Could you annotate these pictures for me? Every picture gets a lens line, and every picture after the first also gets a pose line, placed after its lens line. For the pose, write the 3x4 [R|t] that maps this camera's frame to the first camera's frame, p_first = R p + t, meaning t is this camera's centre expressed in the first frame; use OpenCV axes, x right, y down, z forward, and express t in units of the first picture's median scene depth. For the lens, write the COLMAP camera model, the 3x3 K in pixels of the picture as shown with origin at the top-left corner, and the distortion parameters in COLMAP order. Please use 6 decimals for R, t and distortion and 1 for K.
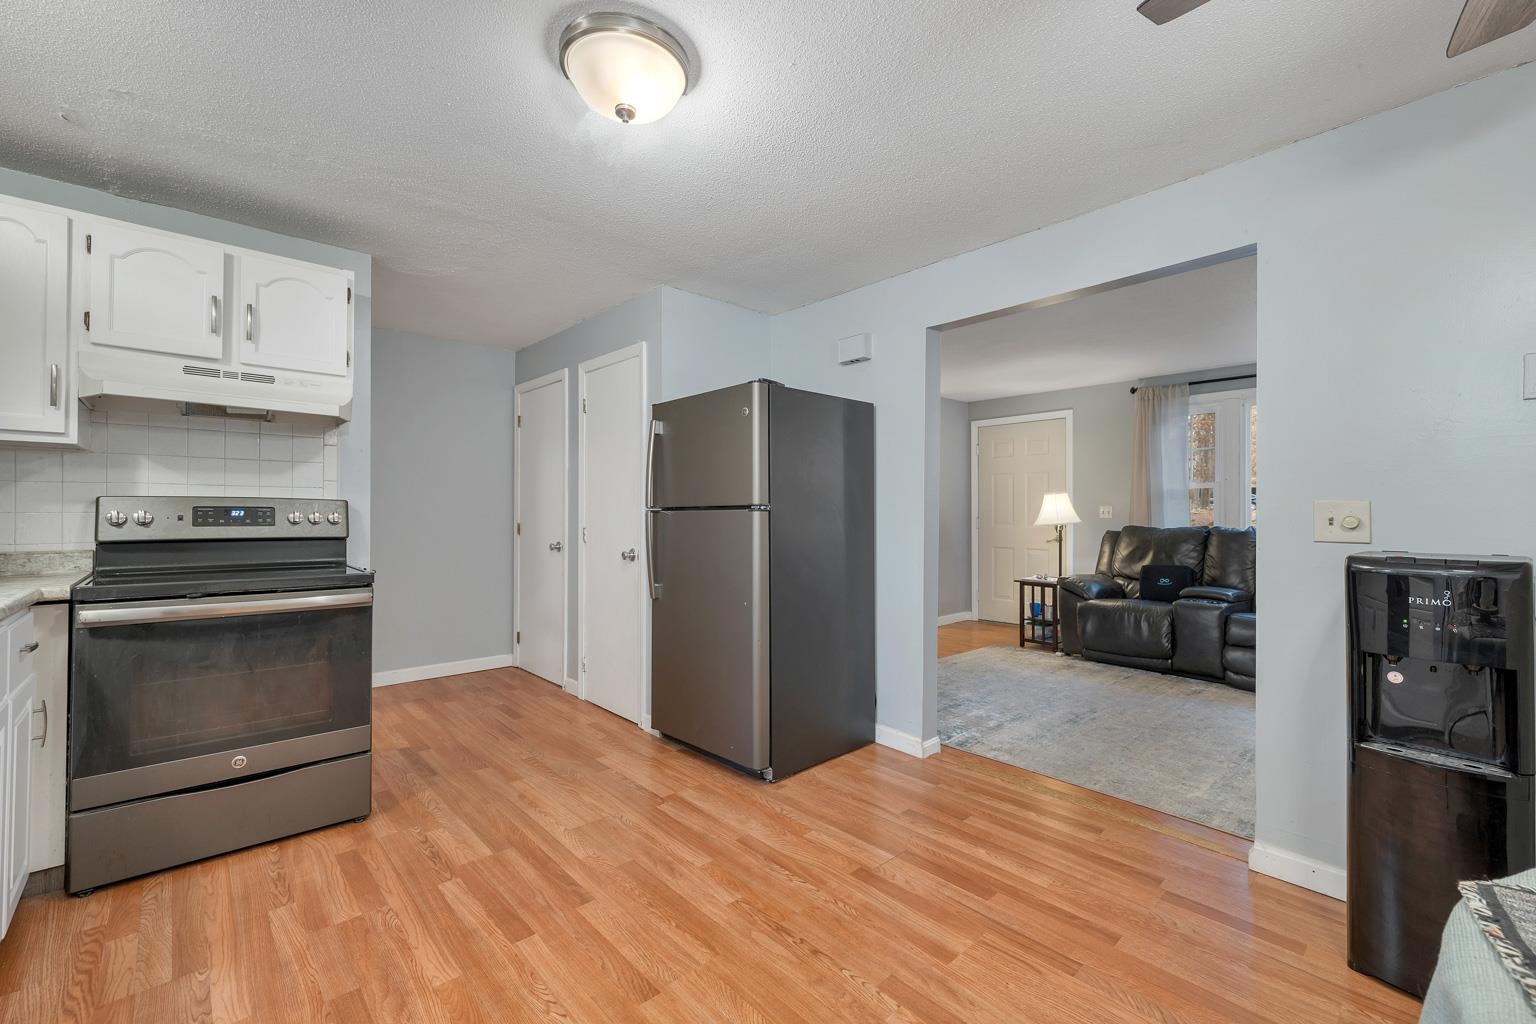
lens RADIAL K [[649.4, 0, 775.1], [0, 649.4, 519.1], [0, 0, 1]] dist [0.004471, -0.001084]
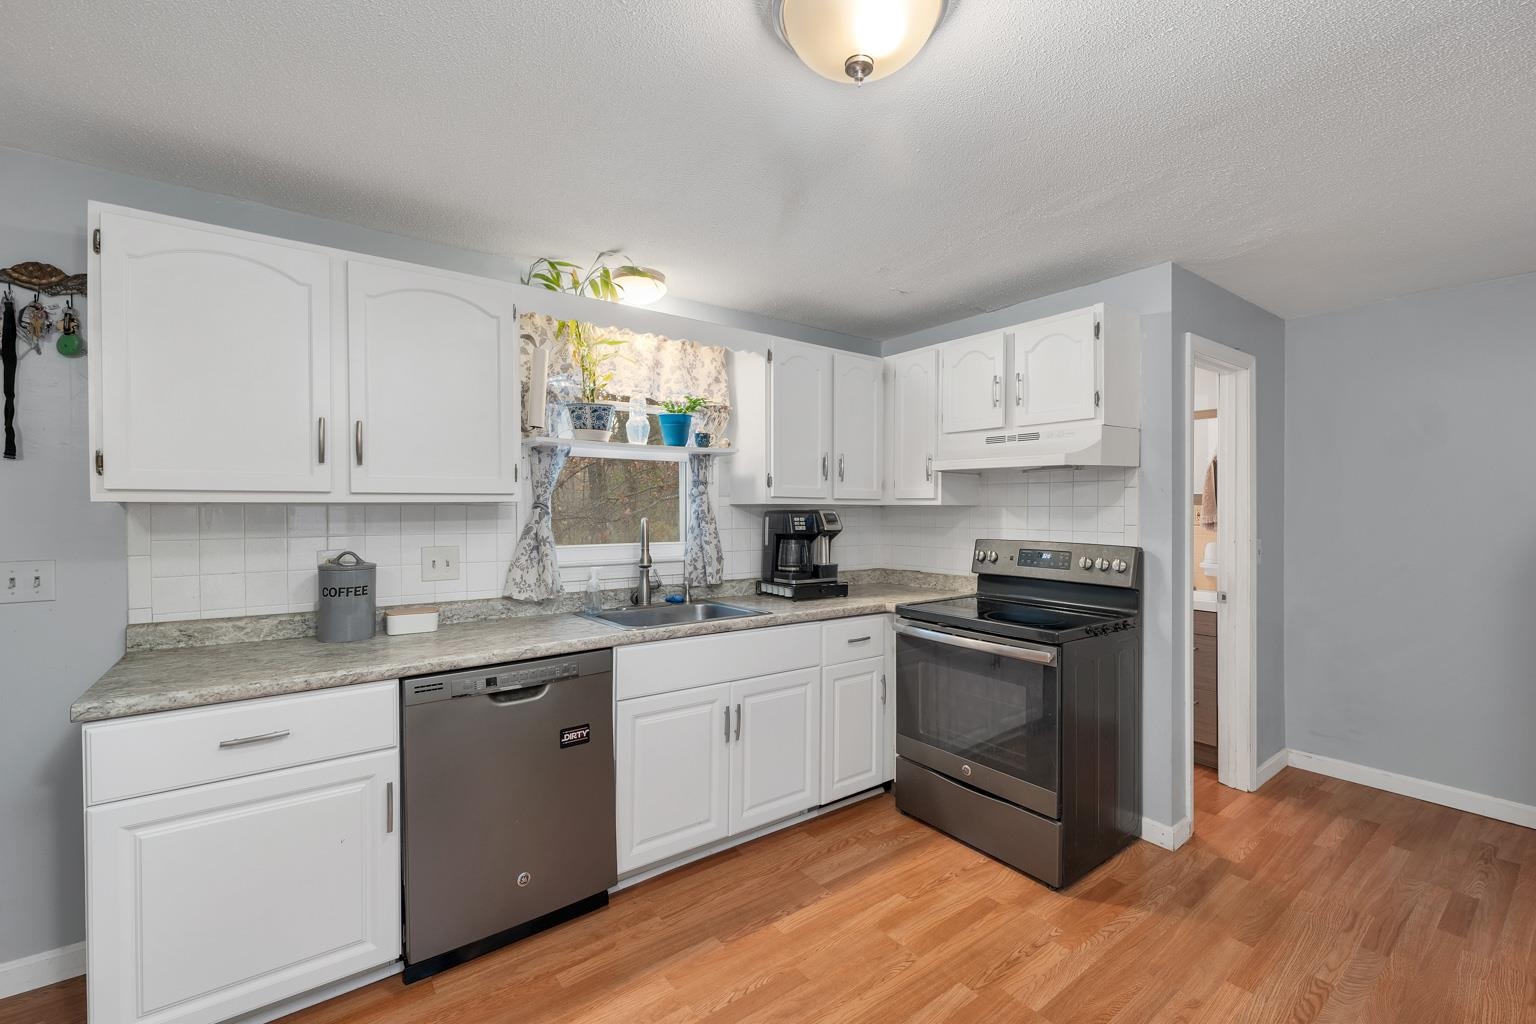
lens RADIAL K [[649.4, 0, 764.9], [0, 649.4, 520.9], [0, 0, 1]] dist [0.004471, -0.001084]
pose [[-0.102610, 0.015645, -0.994599, 0.345699], [-0.011228, 0.999794, 0.016885, -0.087154], [0.994658, 0.012900, -0.102413, 0.666300]]
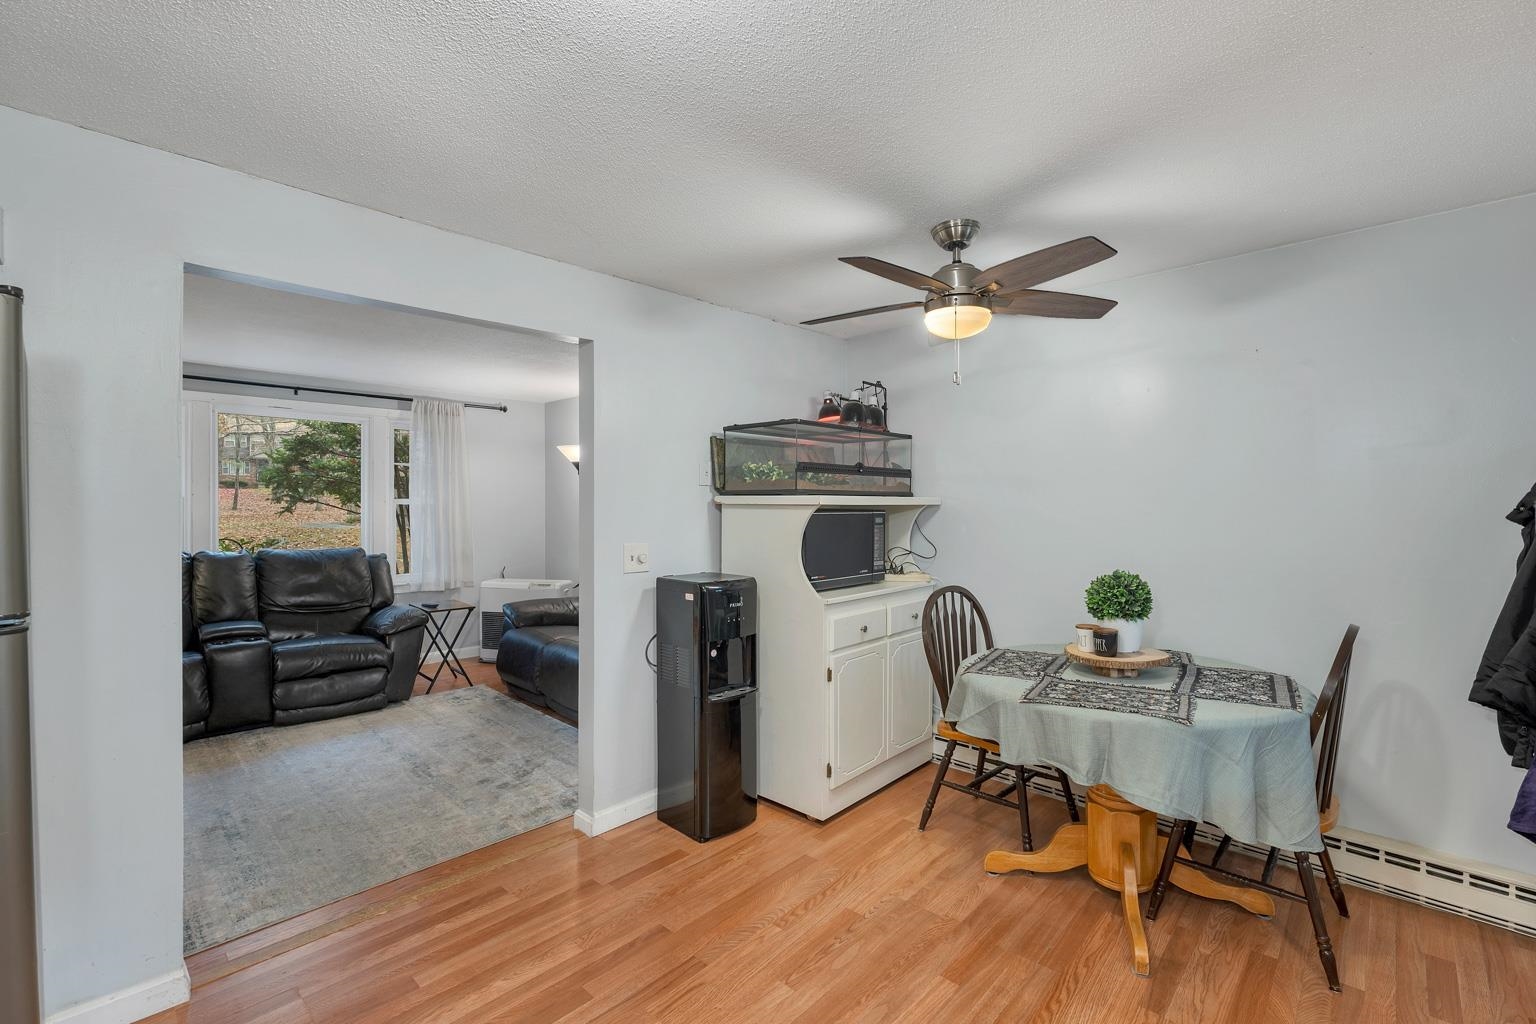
lens RADIAL K [[684.2, 0, 765.6], [0, 684.2, 497.7], [0, 0, 1]] dist [-0.008991, 0.000116]
pose [[-0.062647, -0.002547, 0.998032, -0.538982], [0.015149, 0.999879, 0.003503, -0.105502], [-0.997921, 0.015339, -0.062601, 0.655248]]
